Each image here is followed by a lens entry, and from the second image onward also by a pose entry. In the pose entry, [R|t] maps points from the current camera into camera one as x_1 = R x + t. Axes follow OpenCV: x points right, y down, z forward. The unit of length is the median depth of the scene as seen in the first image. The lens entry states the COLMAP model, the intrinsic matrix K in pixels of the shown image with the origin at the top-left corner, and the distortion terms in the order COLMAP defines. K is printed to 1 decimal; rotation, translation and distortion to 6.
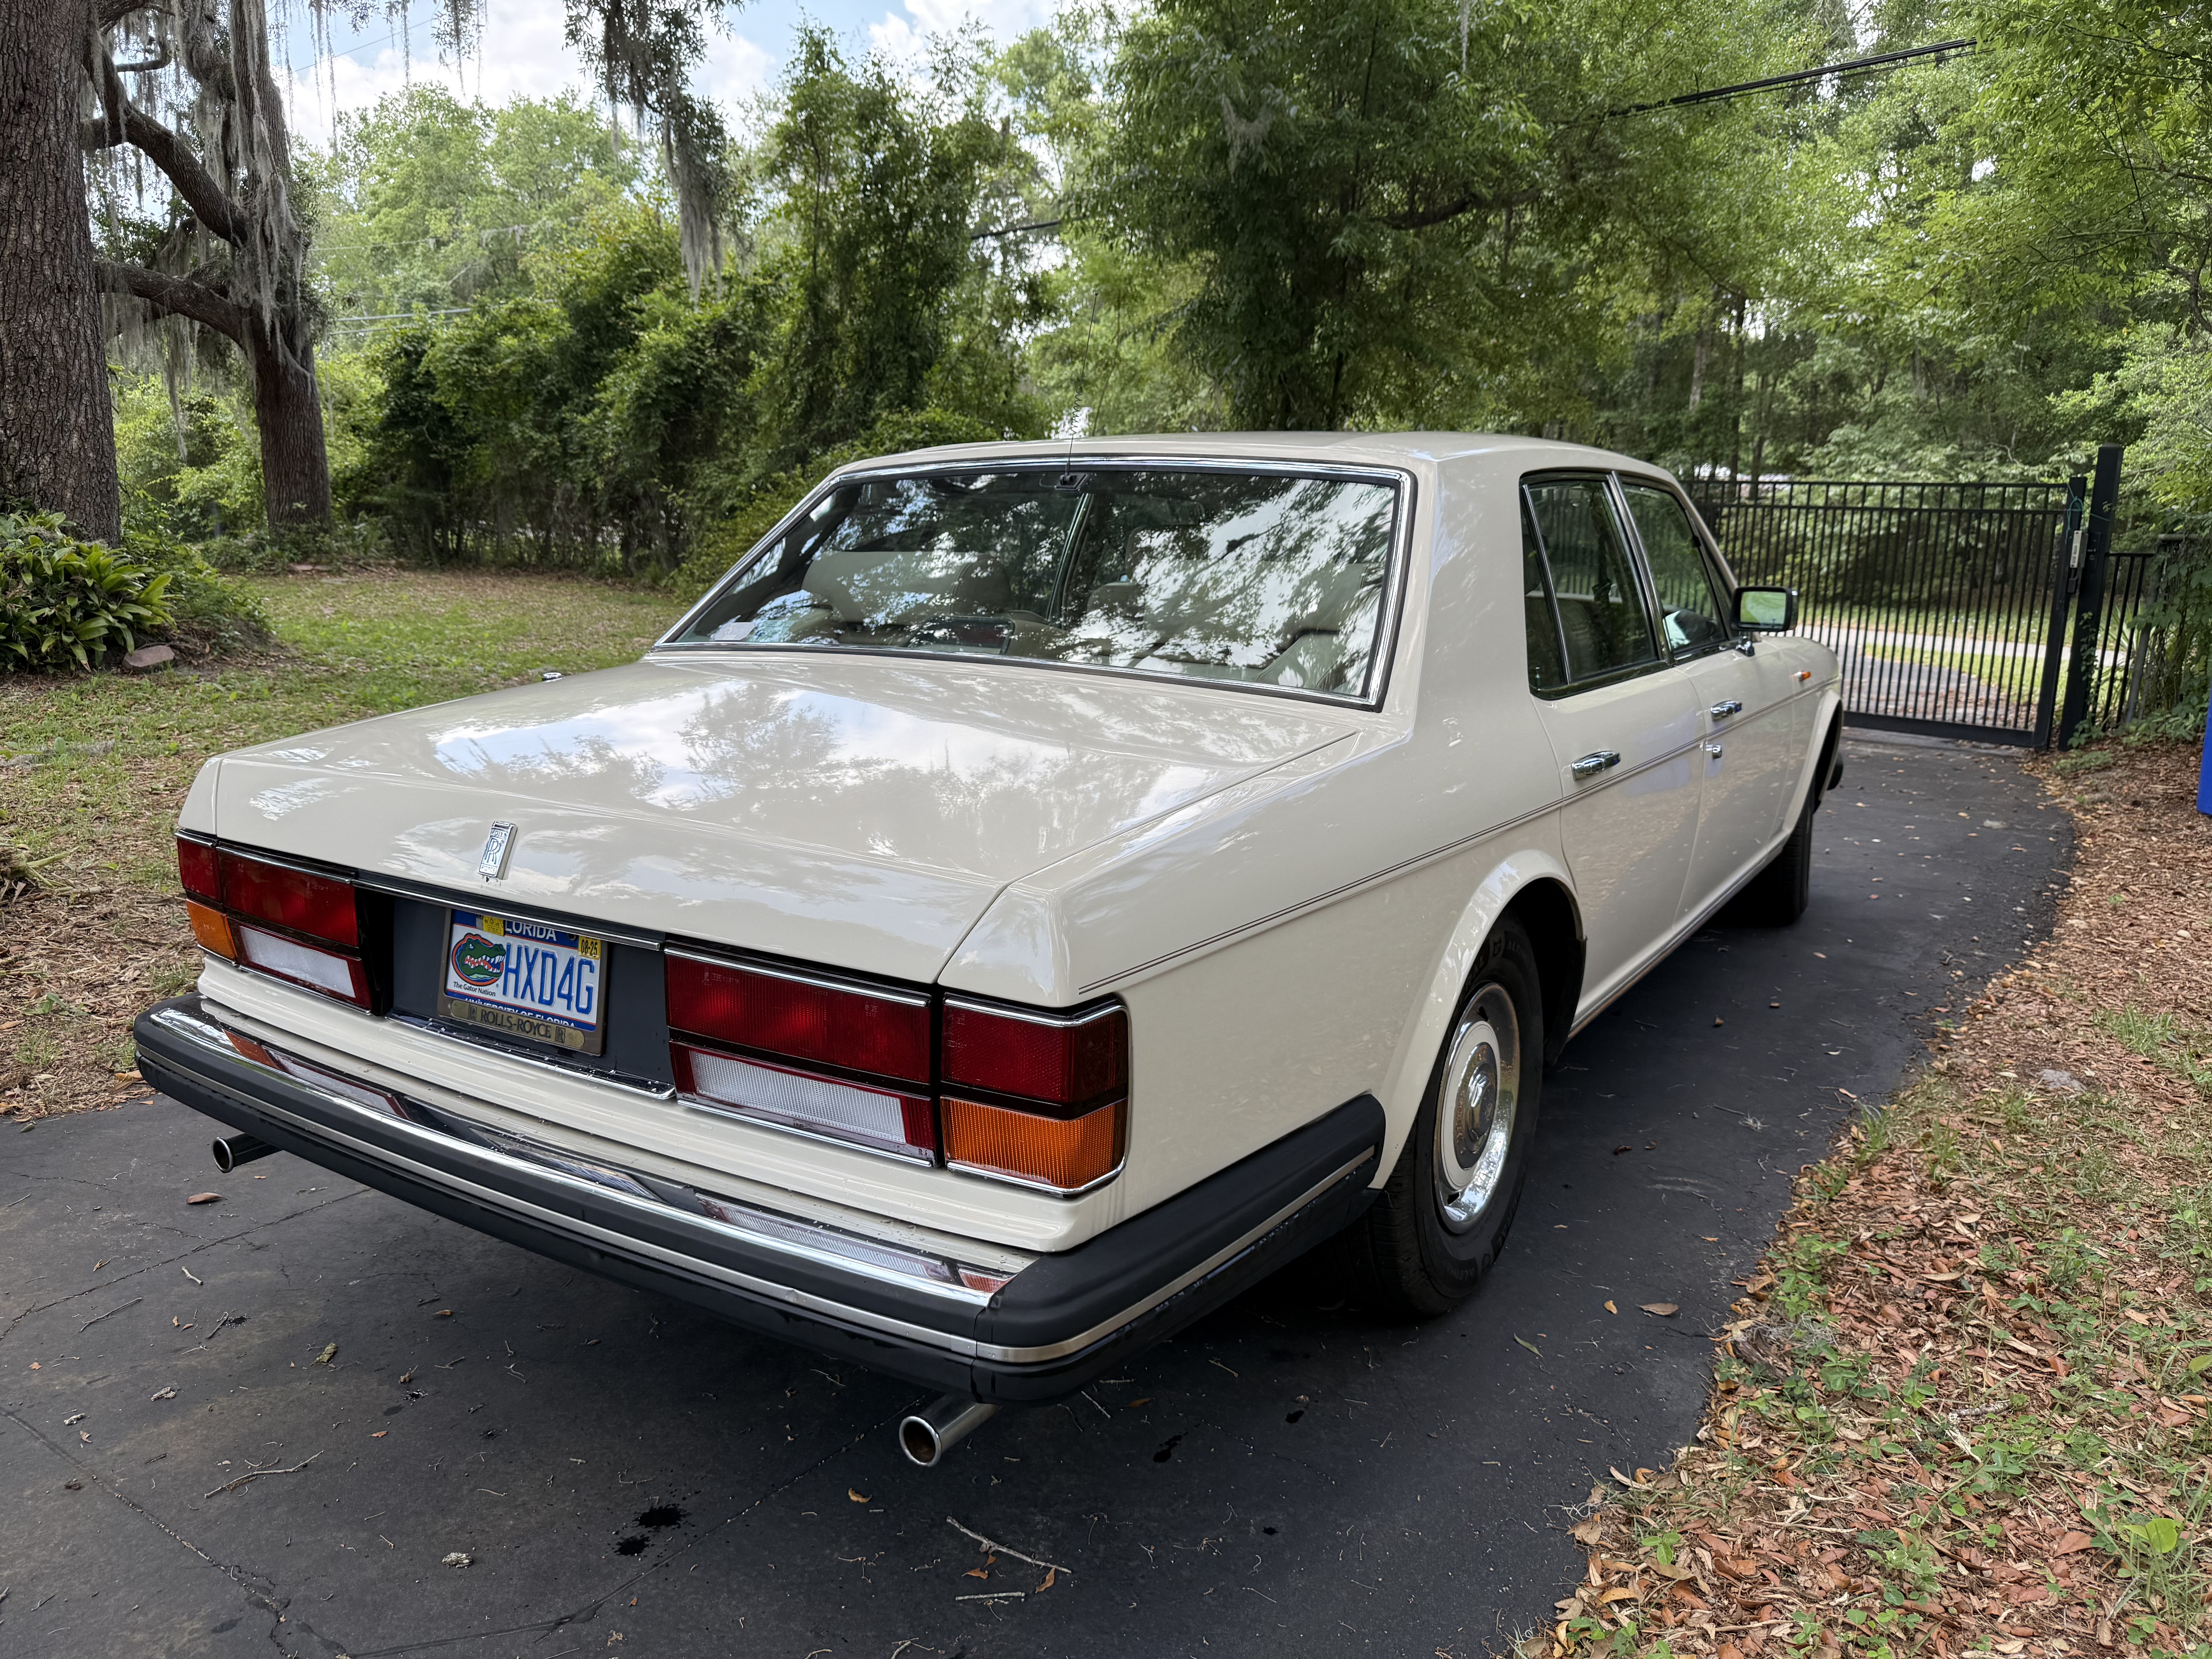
lens RADIAL K [[1562.4, 0, 1085.4], [0, 1562.4, 827.7], [0, 0, 1]] dist [-0.027491, 0.004051]
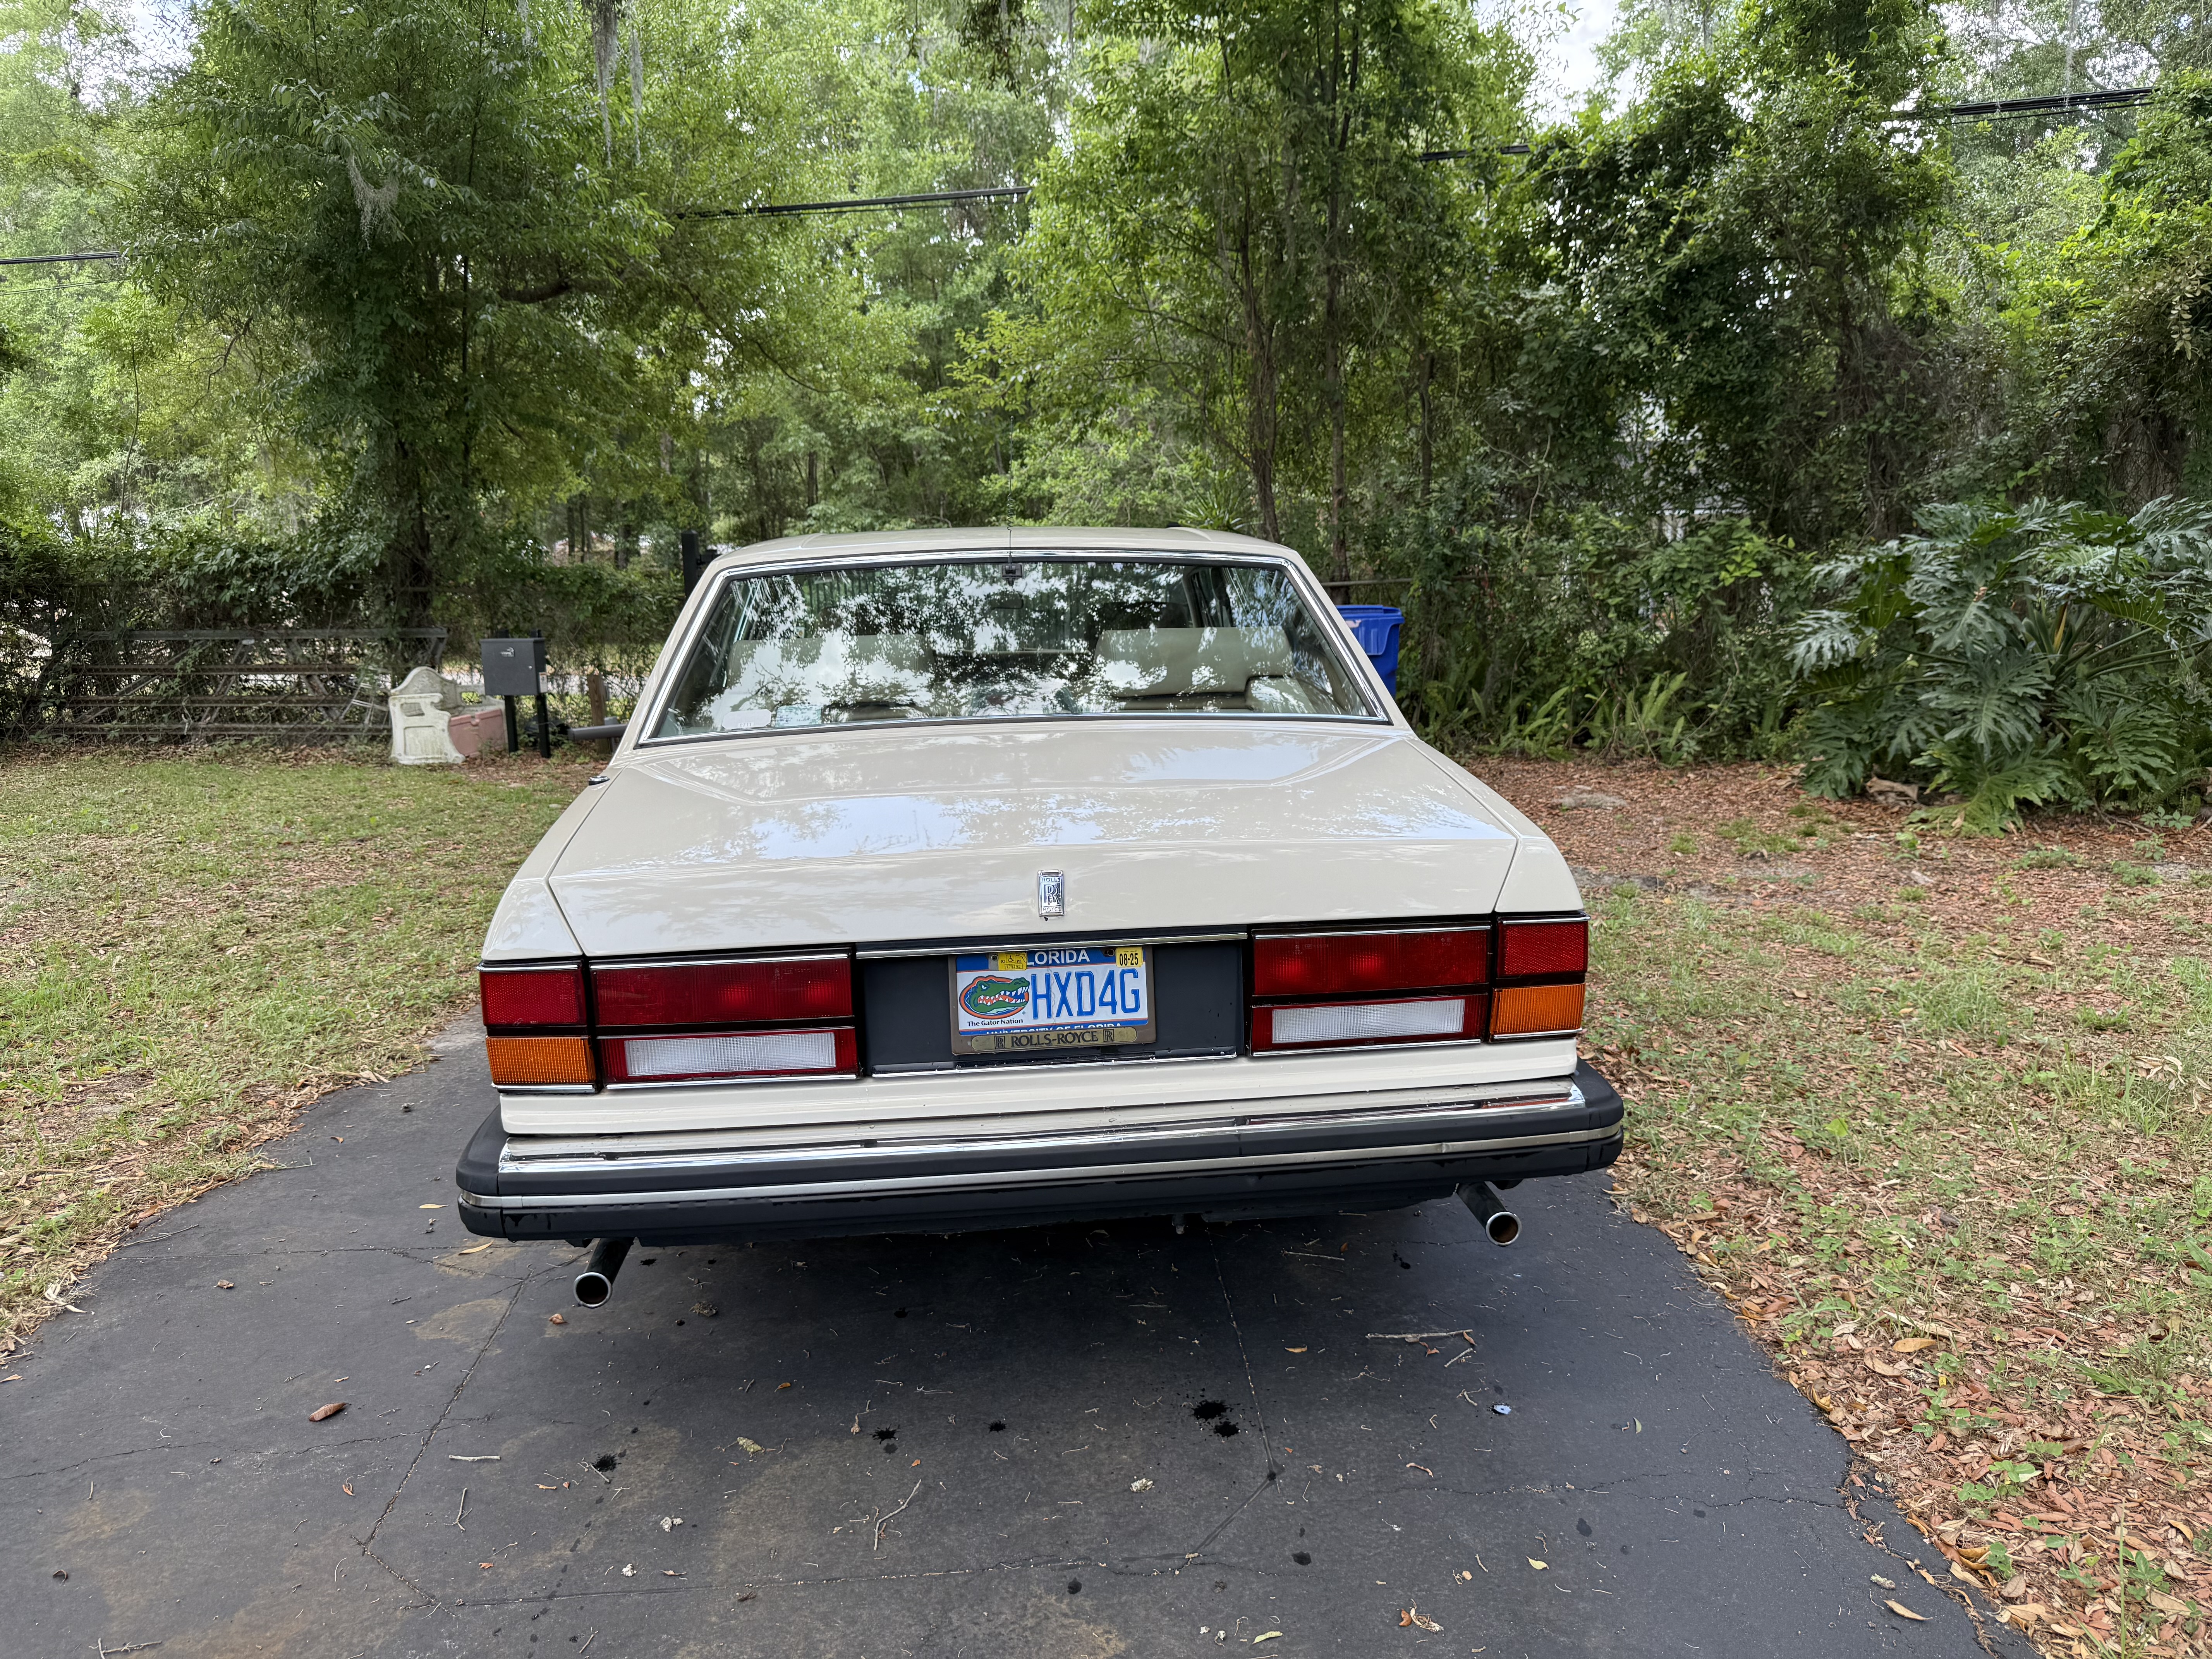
lens RADIAL K [[1562.4, 0, 1116.4], [0, 1562.4, 827.9], [0, 0, 1]] dist [-0.027491, 0.004051]
pose [[0.777689, -0.115783, 0.617895, -1.027273], [0.142534, 0.989771, 0.006071, -0.031862], [-0.612278, 0.083349, 0.786237, 0.033386]]
